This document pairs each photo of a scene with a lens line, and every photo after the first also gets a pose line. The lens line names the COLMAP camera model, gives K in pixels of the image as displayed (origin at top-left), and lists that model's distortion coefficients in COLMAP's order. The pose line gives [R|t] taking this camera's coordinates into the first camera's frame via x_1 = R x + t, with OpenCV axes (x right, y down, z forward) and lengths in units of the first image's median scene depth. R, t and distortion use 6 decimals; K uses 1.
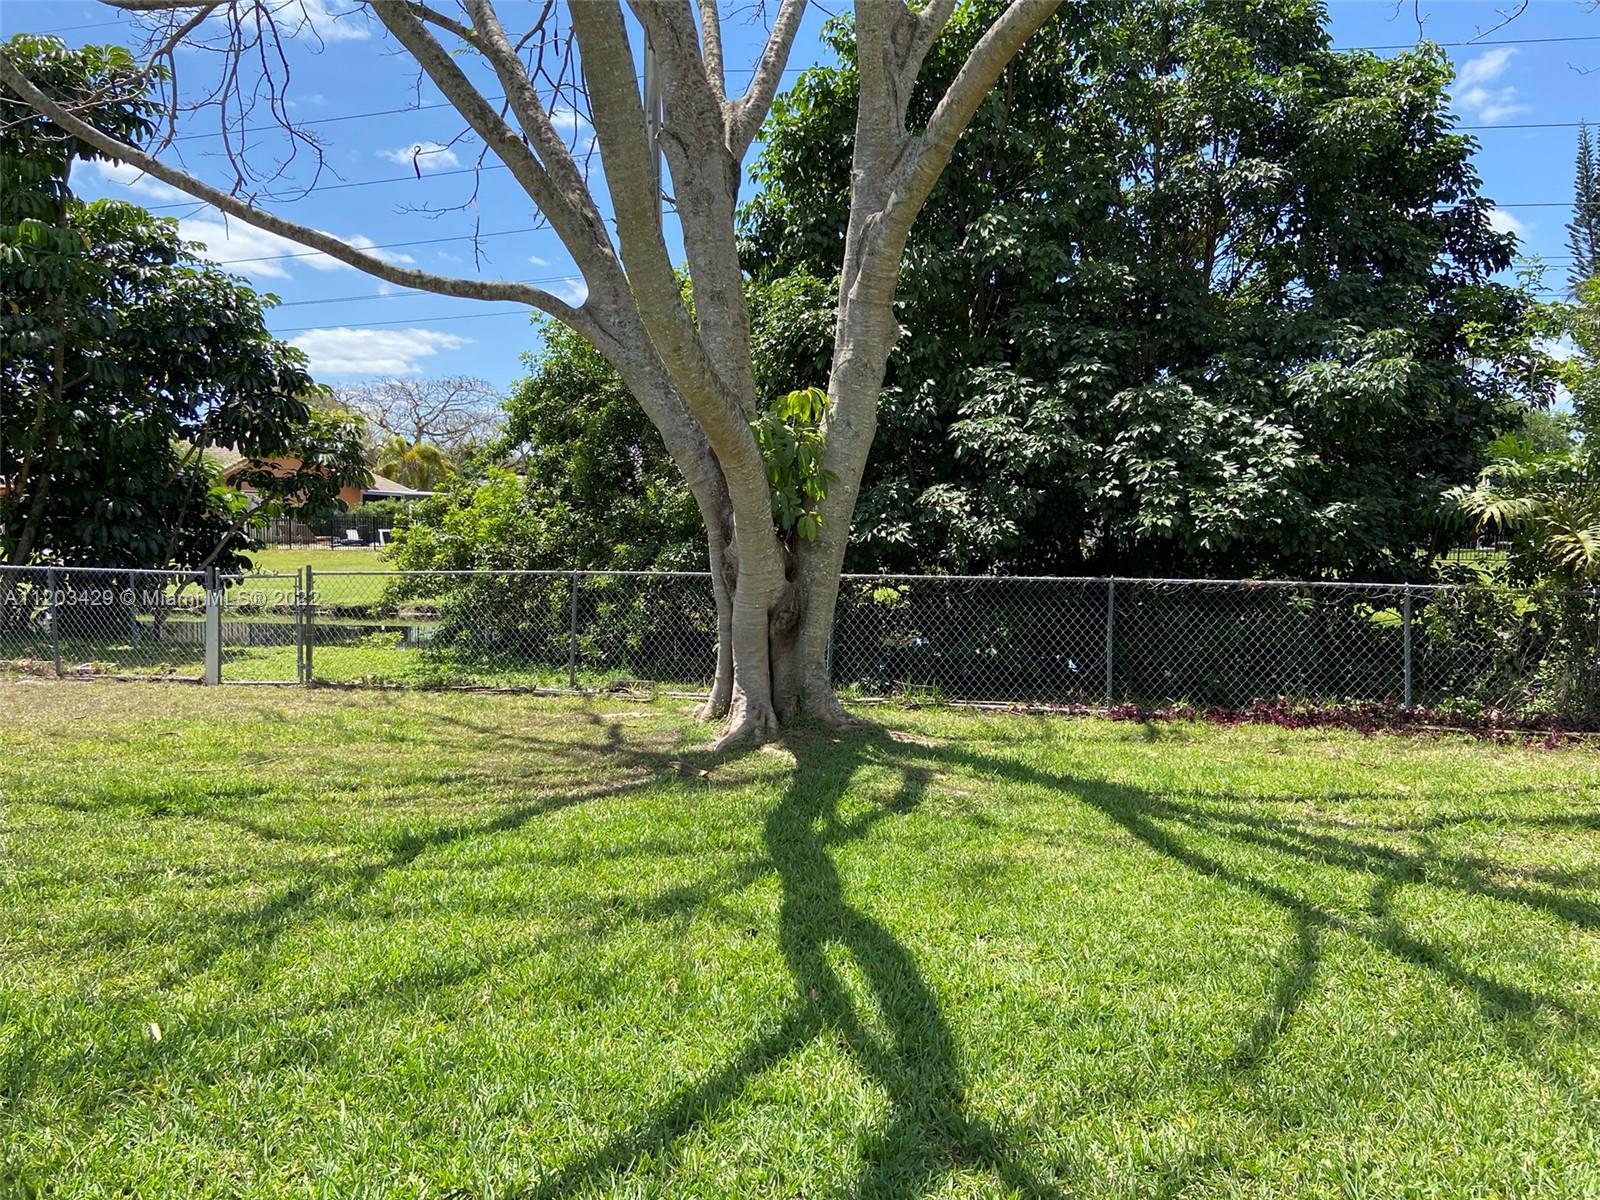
lens RADIAL K [[1238.3, 0, 817.5], [0, 1238.3, 597.2], [0, 0, 1]] dist [0.127234, -0.158040]
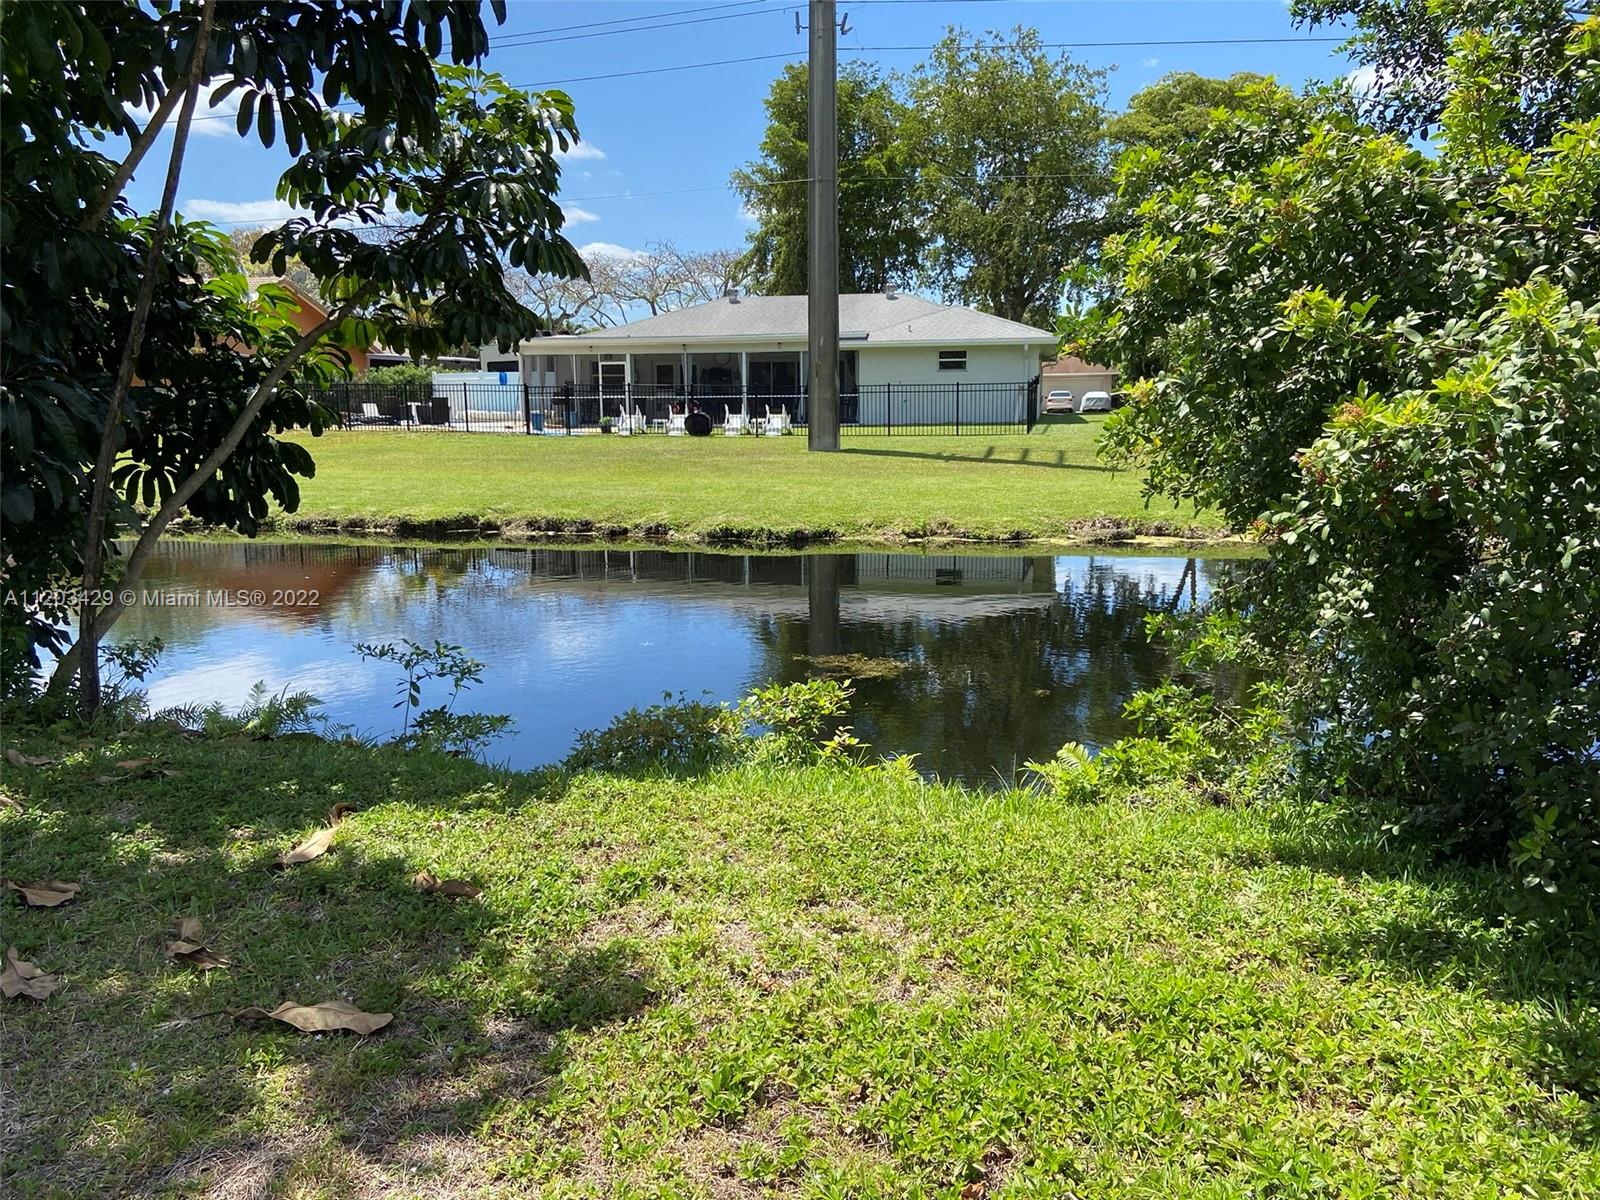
lens RADIAL K [[1238.3, 0, 834.5], [0, 1238.3, 595.2], [0, 0, 1]] dist [0.127234, -0.158040]
pose [[0.999360, -0.017819, 0.031009, -0.283195], [0.014759, 0.995248, 0.096249, -0.019681], [-0.032577, -0.095729, 0.994874, 0.559138]]
